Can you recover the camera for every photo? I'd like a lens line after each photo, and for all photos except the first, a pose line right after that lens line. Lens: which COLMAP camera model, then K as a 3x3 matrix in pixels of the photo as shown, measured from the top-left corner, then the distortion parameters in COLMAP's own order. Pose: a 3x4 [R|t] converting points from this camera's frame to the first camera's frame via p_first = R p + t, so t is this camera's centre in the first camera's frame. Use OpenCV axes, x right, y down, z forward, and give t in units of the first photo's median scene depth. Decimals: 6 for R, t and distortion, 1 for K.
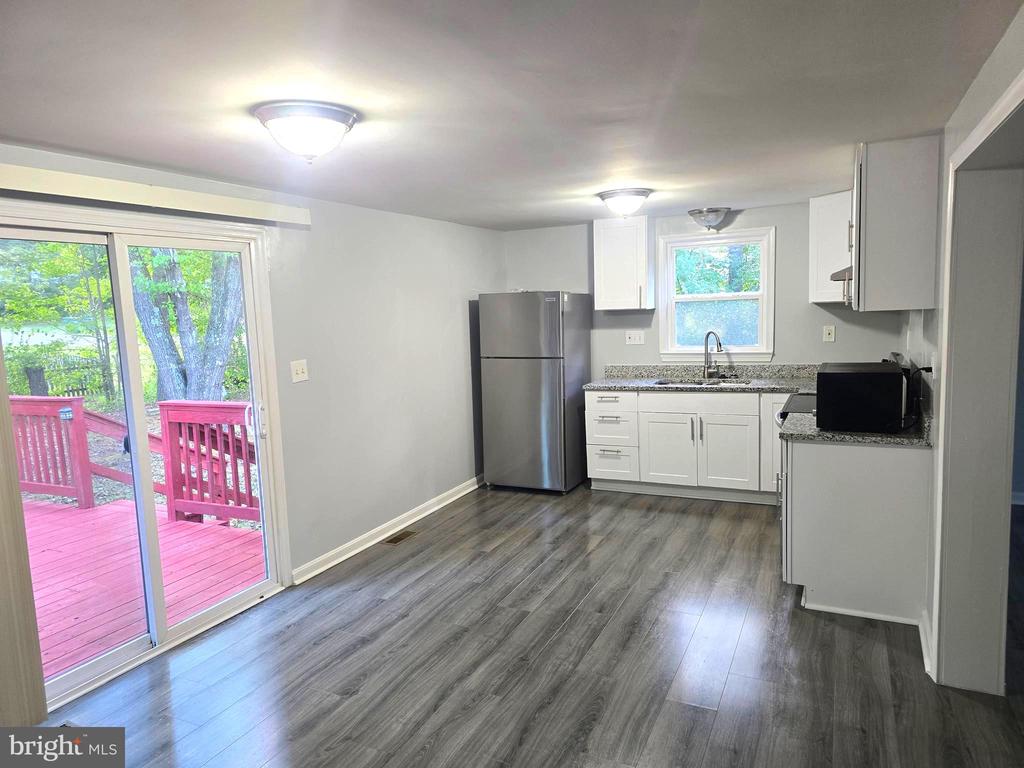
lens RADIAL K [[682.5, 0, 518.7], [0, 682.5, 379.3], [0, 0, 1]] dist [0.075811, -0.064158]
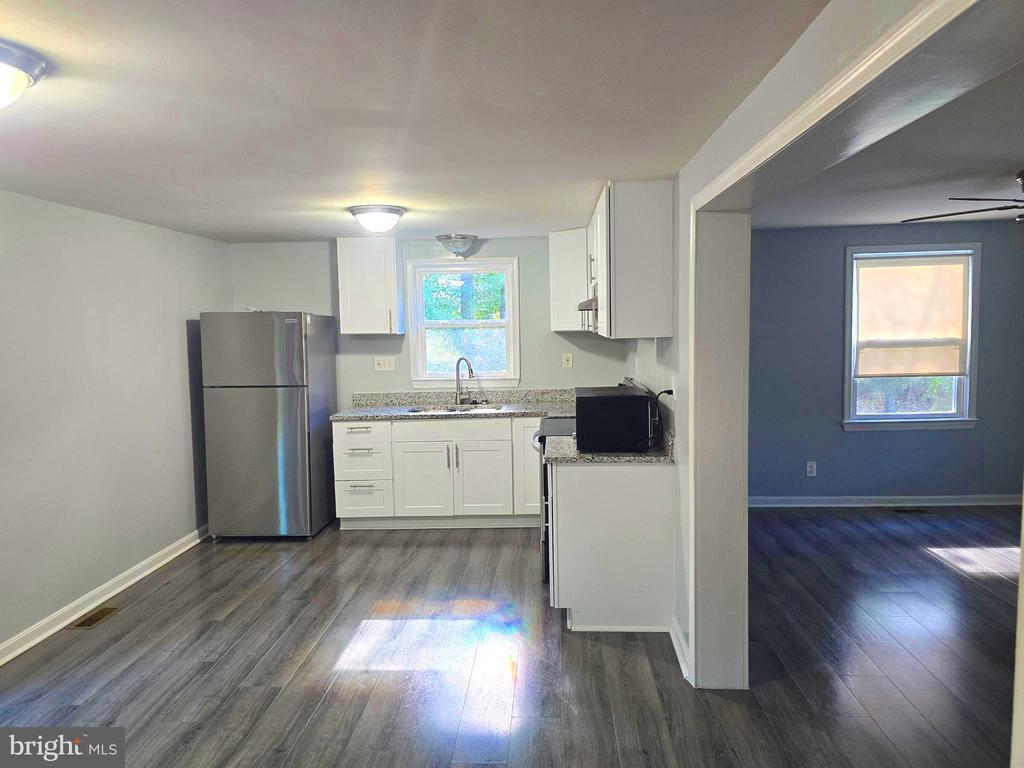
lens RADIAL K [[682.5, 0, 518.1], [0, 682.5, 377.8], [0, 0, 1]] dist [0.075811, -0.064158]
pose [[0.922653, -0.009055, 0.385524, -0.029353], [0.025245, 0.998998, -0.036952, -0.001793], [-0.384804, 0.043827, 0.921957, 0.062419]]
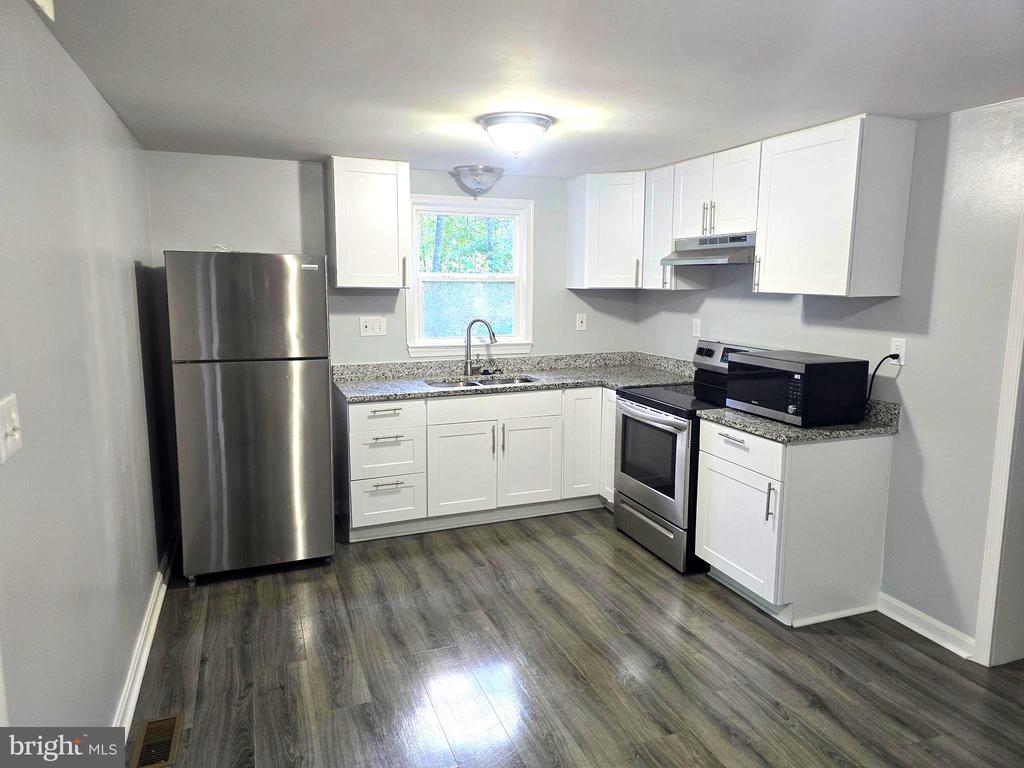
lens RADIAL K [[682.5, 0, 513.7], [0, 682.5, 379.5], [0, 0, 1]] dist [0.075811, -0.064158]
pose [[0.679522, -0.063090, 0.730937, -0.319556], [0.049468, 0.997968, 0.040150, -0.029866], [-0.731986, 0.008875, 0.681262, 0.443018]]
